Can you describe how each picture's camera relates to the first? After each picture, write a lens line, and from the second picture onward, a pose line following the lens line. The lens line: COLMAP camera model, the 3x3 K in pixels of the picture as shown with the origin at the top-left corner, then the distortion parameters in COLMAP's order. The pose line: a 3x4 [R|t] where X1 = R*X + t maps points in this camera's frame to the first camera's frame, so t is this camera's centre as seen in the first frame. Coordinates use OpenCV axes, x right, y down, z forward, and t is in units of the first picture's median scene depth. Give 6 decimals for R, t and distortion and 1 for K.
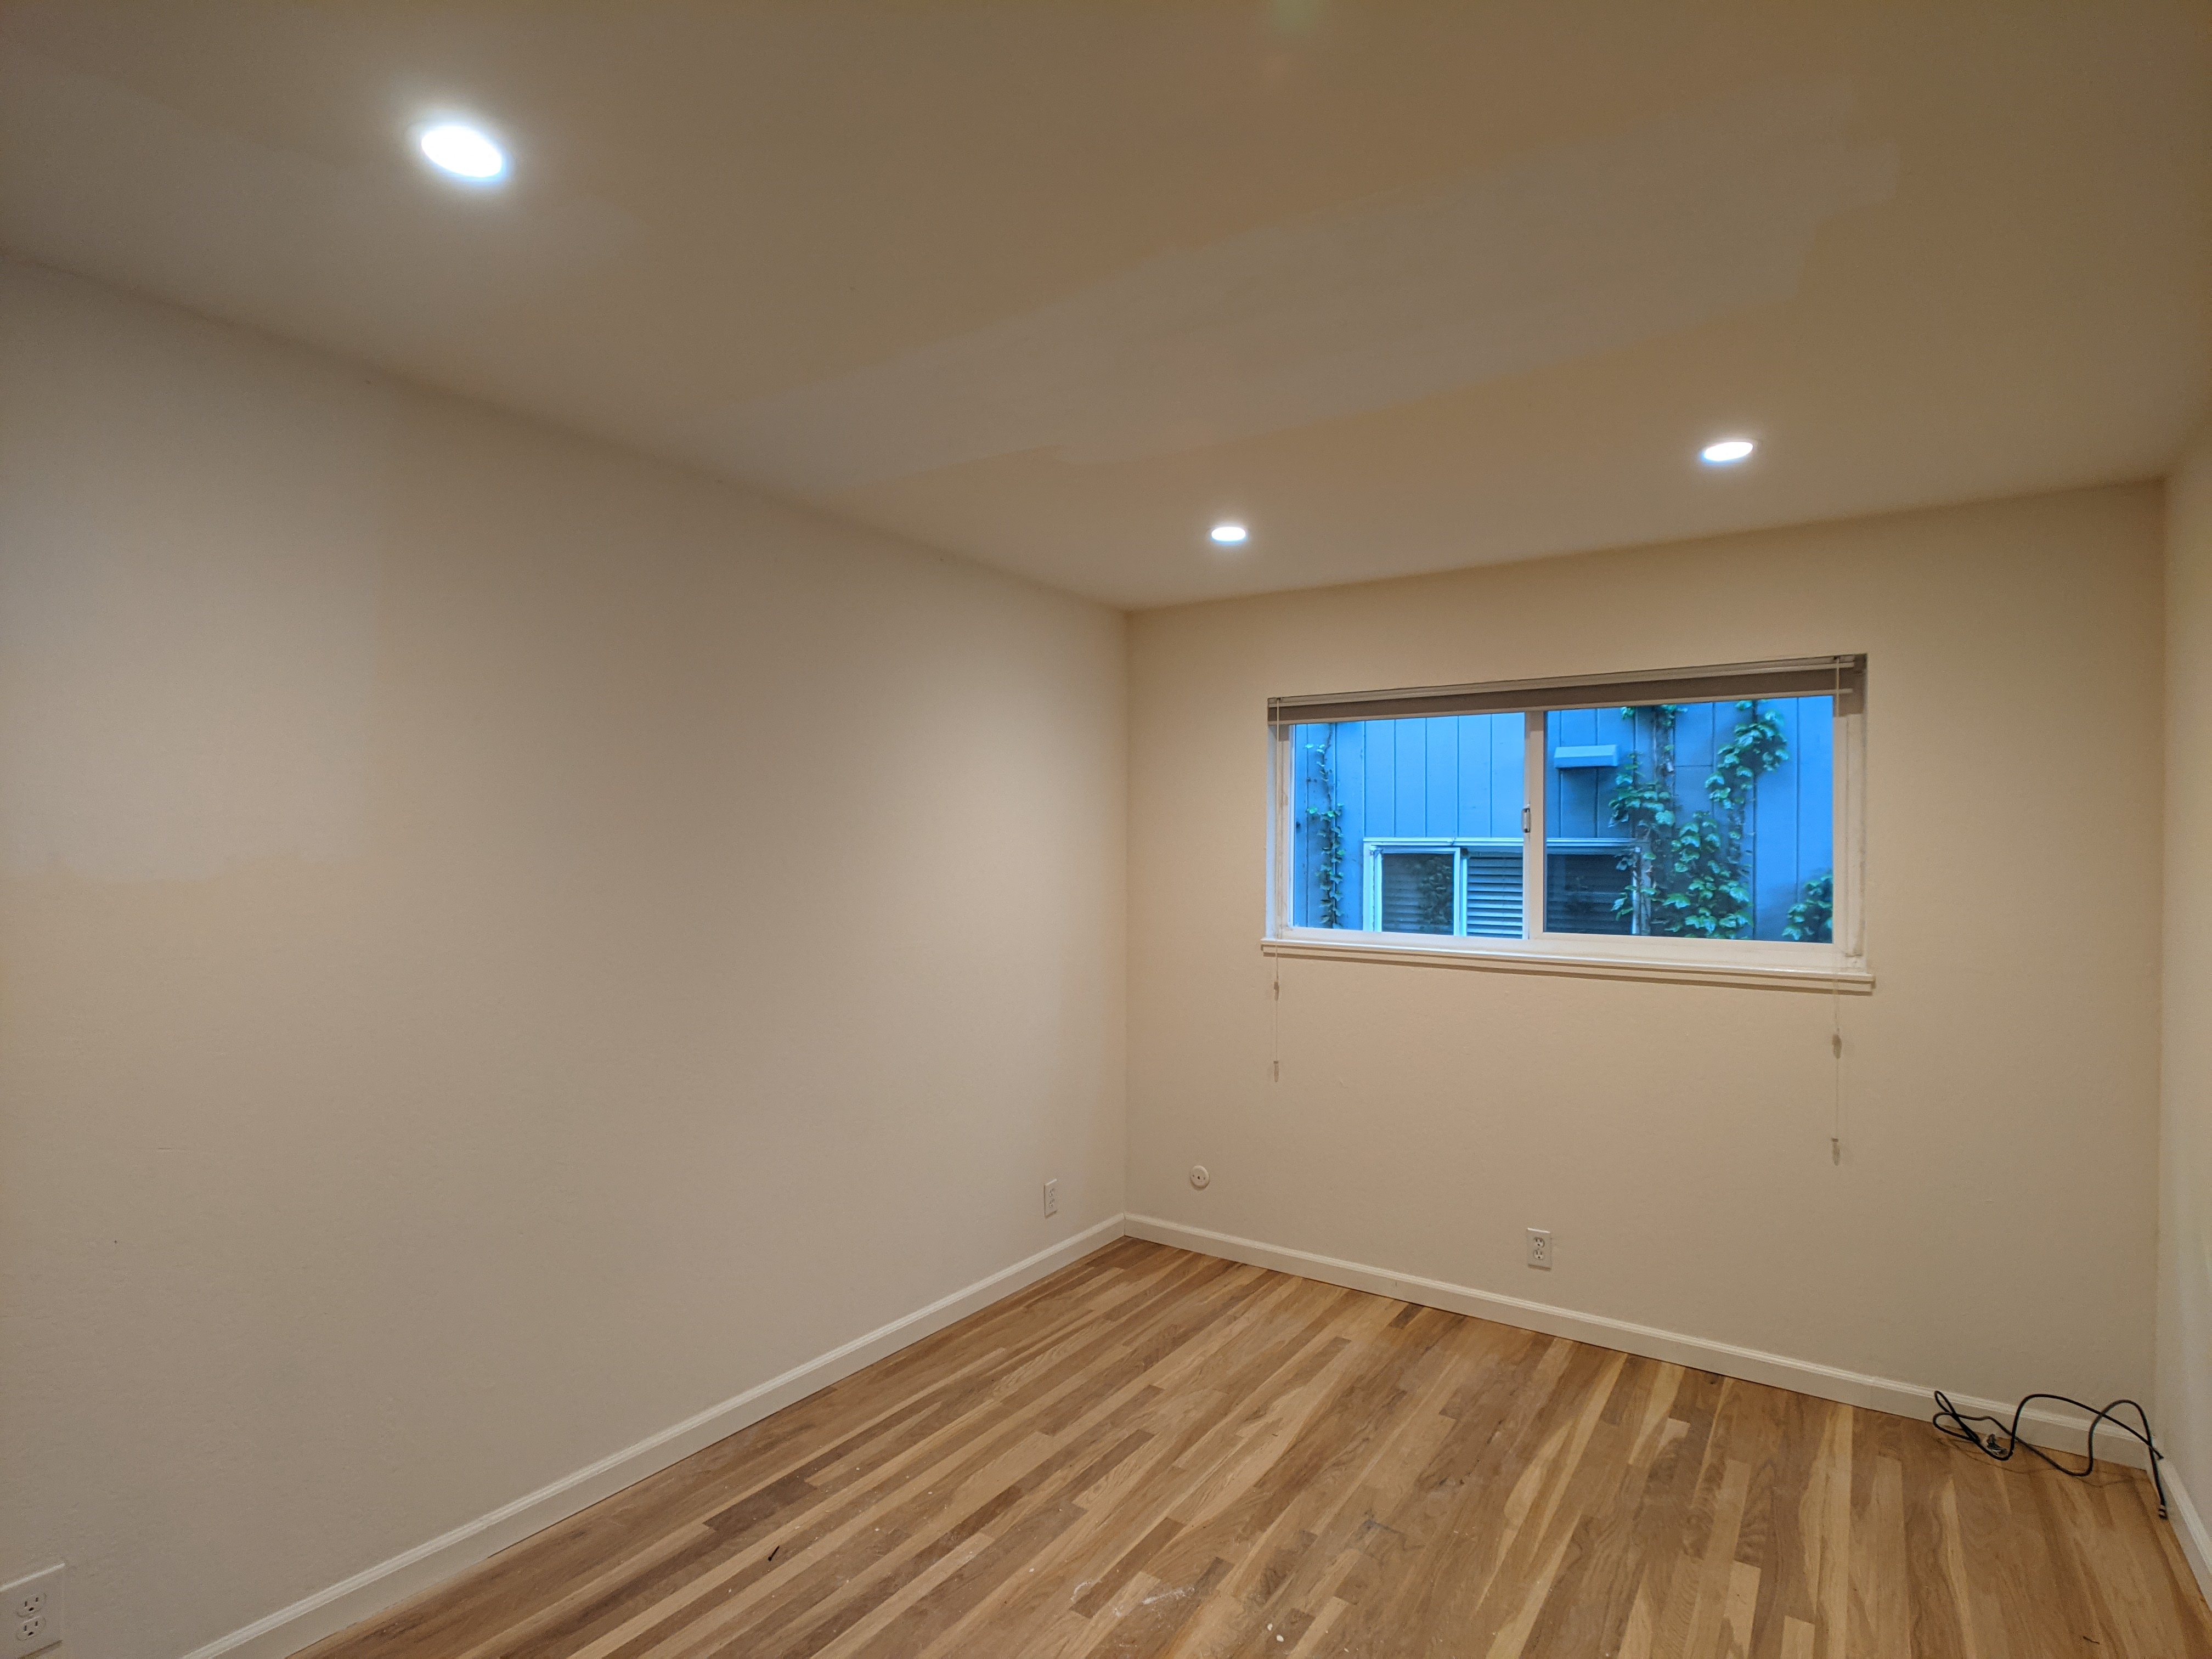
lens RADIAL K [[1152.5, 0, 1096.8], [0, 1152.5, 837.1], [0, 0, 1]] dist [-0.013322, 0.000643]
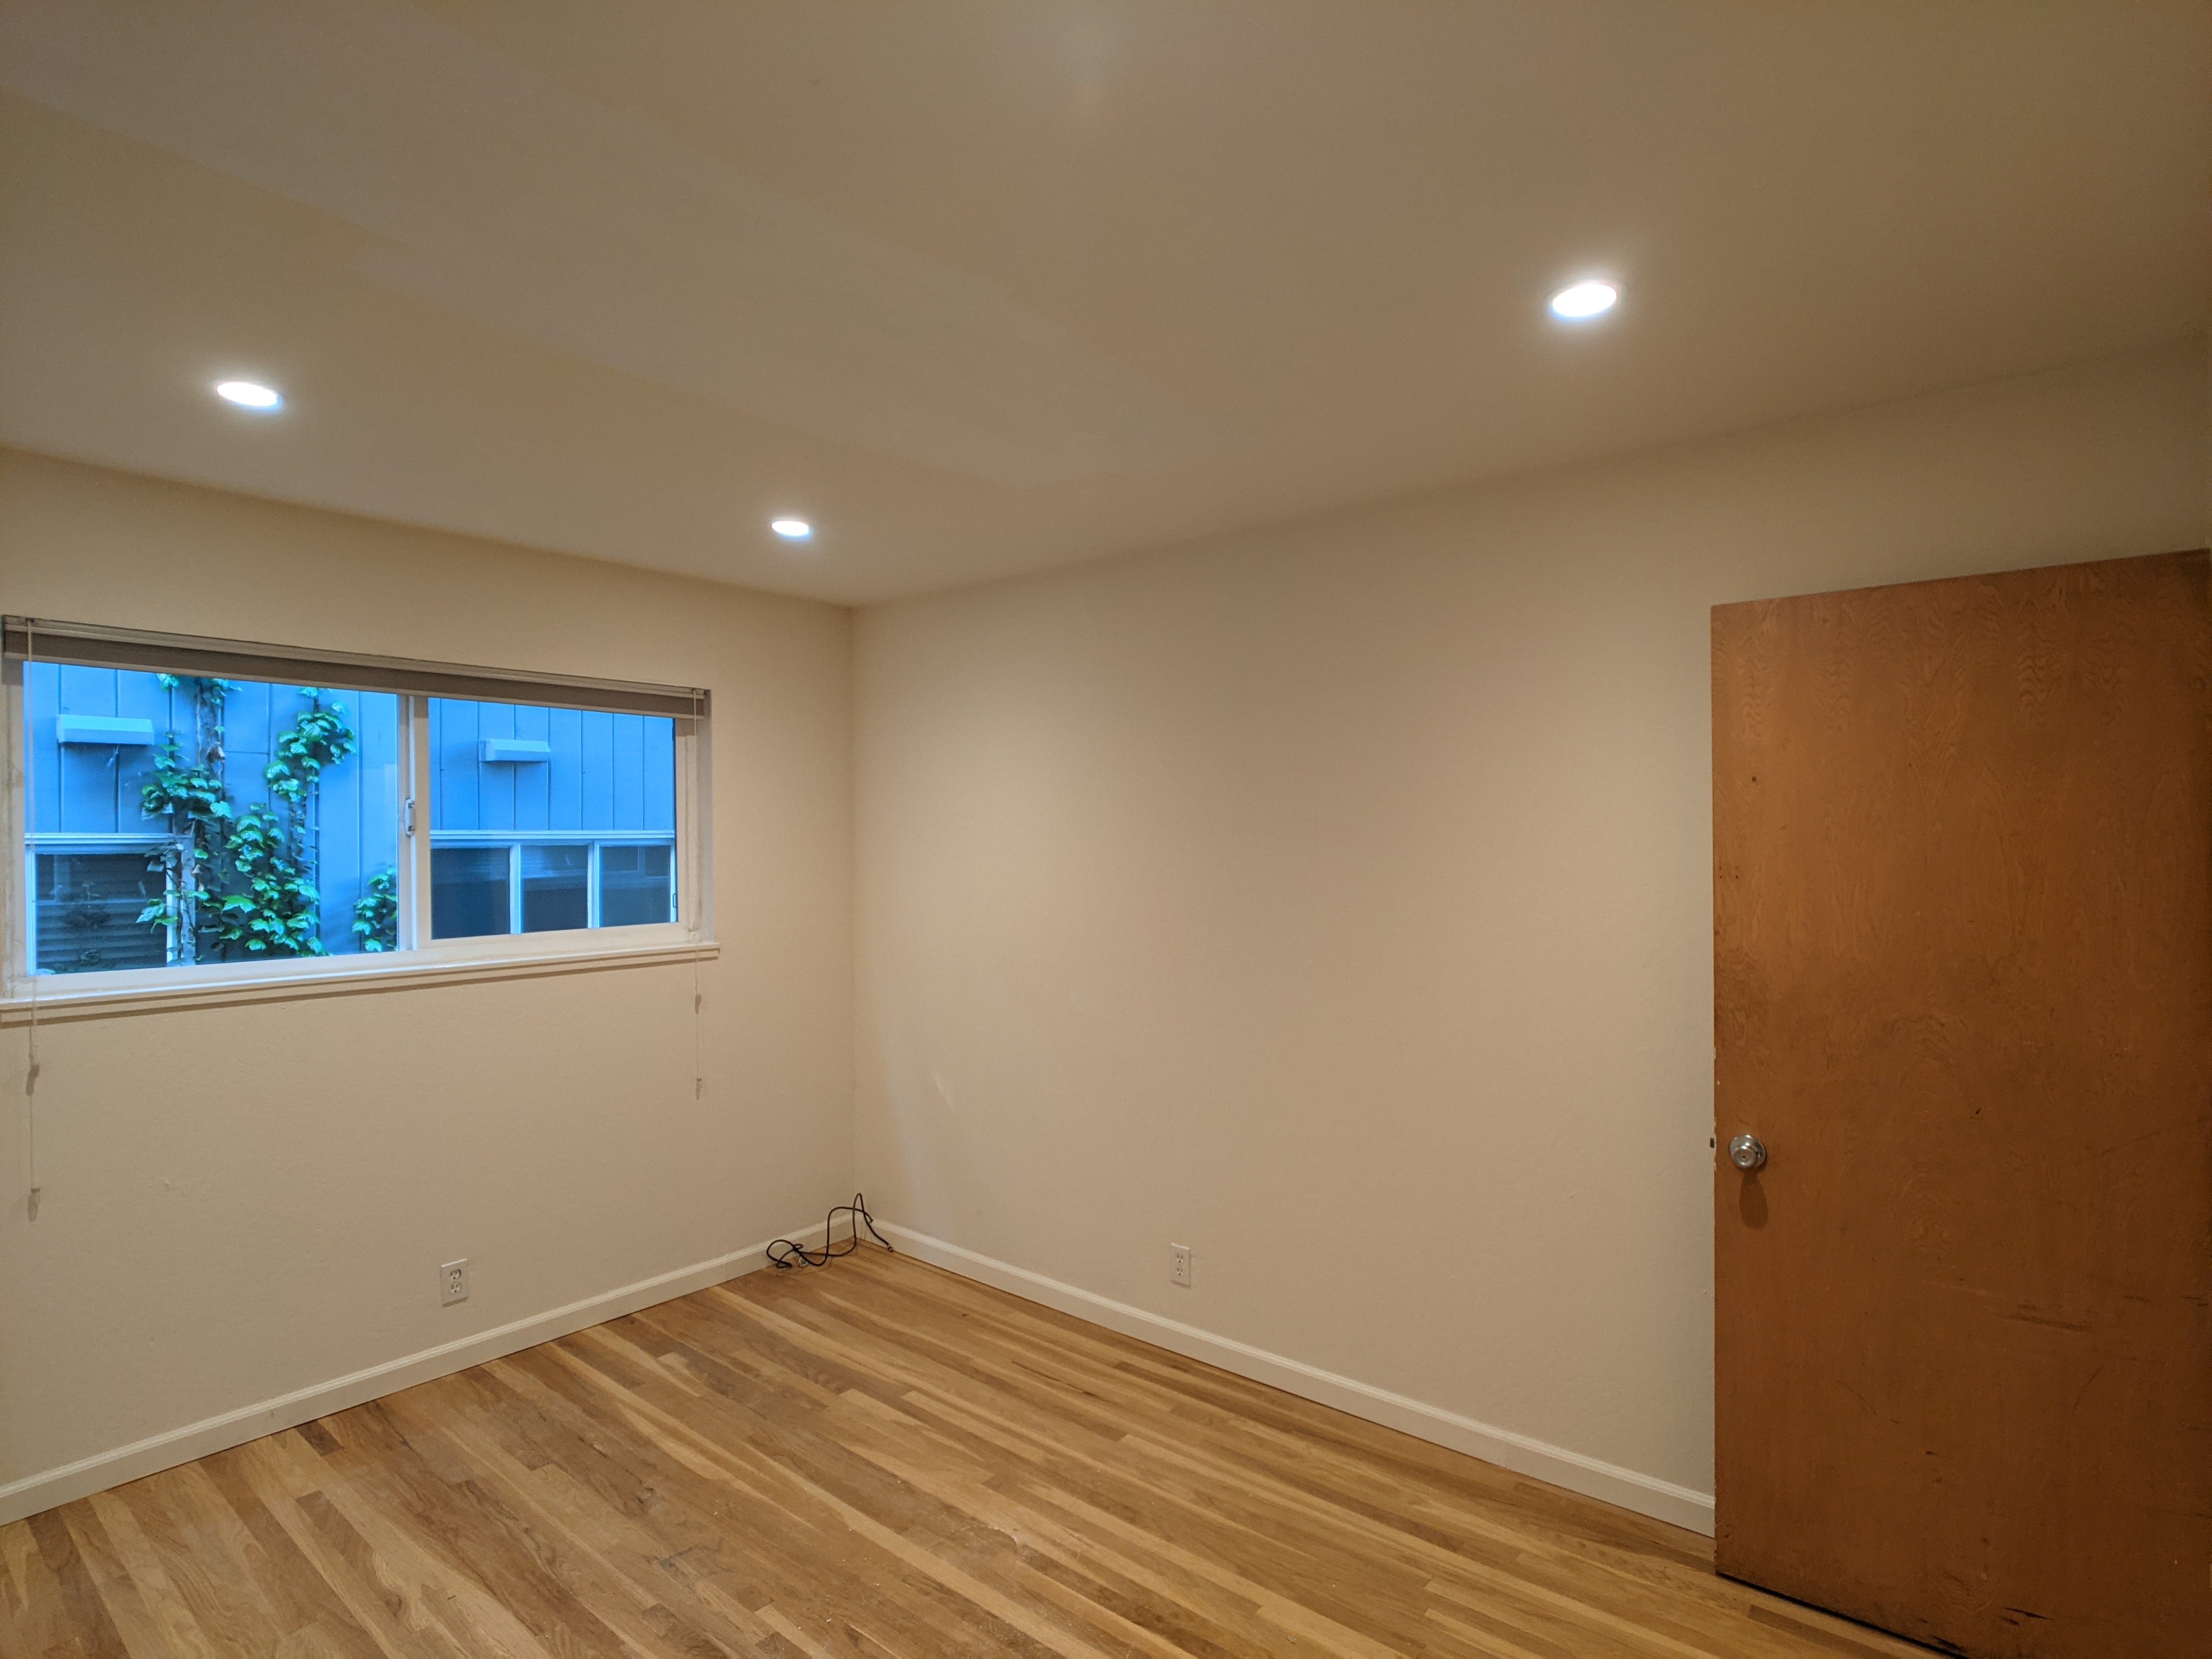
lens RADIAL K [[1152.5, 0, 1096.8], [0, 1152.5, 837.1], [0, 0, 1]] dist [-0.013322, 0.000643]
pose [[0.080318, -0.007913, 0.996738, -0.327683], [-0.003078, 0.999962, 0.008186, -0.005425], [-0.996765, -0.003725, 0.080290, 0.277627]]
